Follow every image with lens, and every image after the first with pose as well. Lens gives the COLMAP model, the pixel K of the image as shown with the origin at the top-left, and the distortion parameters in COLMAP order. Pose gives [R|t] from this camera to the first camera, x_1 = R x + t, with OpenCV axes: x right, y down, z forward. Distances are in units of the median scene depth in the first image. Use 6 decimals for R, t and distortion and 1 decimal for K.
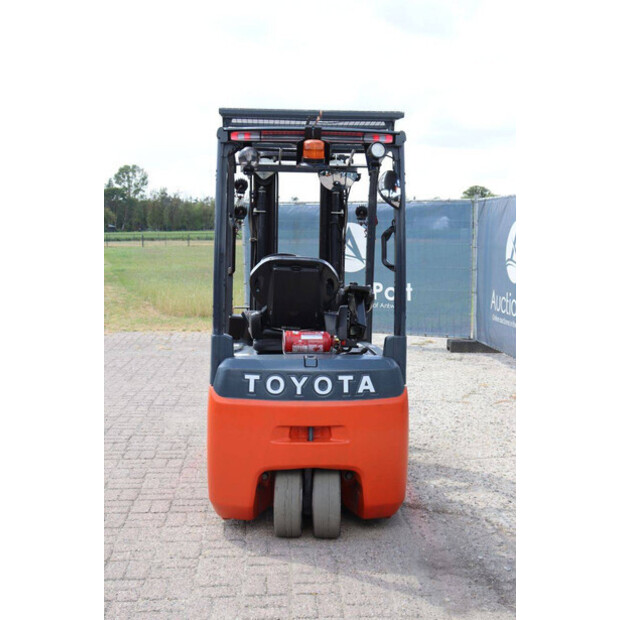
lens RADIAL K [[826.7, 0, 308.5], [0, 826.7, 307.1], [0, 0, 1]] dist [0.047298, 0.000000]
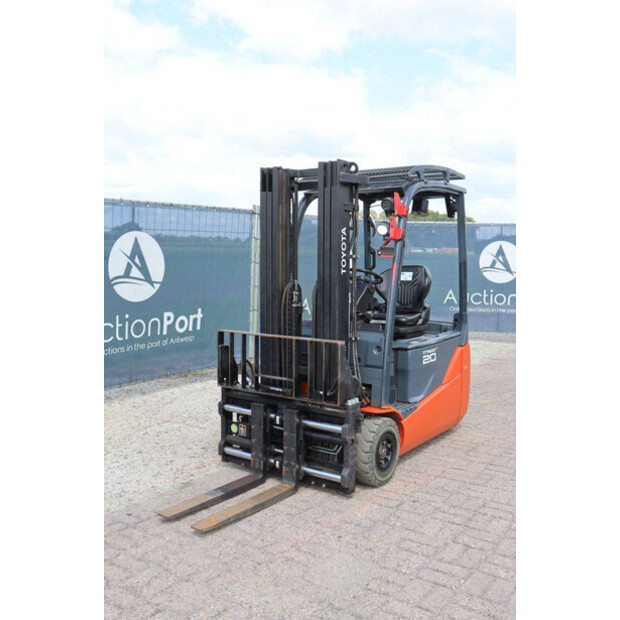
lens RADIAL K [[604.8, 0, 311.3], [0, 604.8, 312.2], [0, 0, 1]] dist [-0.057392, 0.000000]
pose [[-0.786646, -0.061449, 0.614339, -0.678027], [0.051344, 0.985077, 0.164277, -0.191474], [-0.615266, 0.160770, -0.771752, 2.241631]]
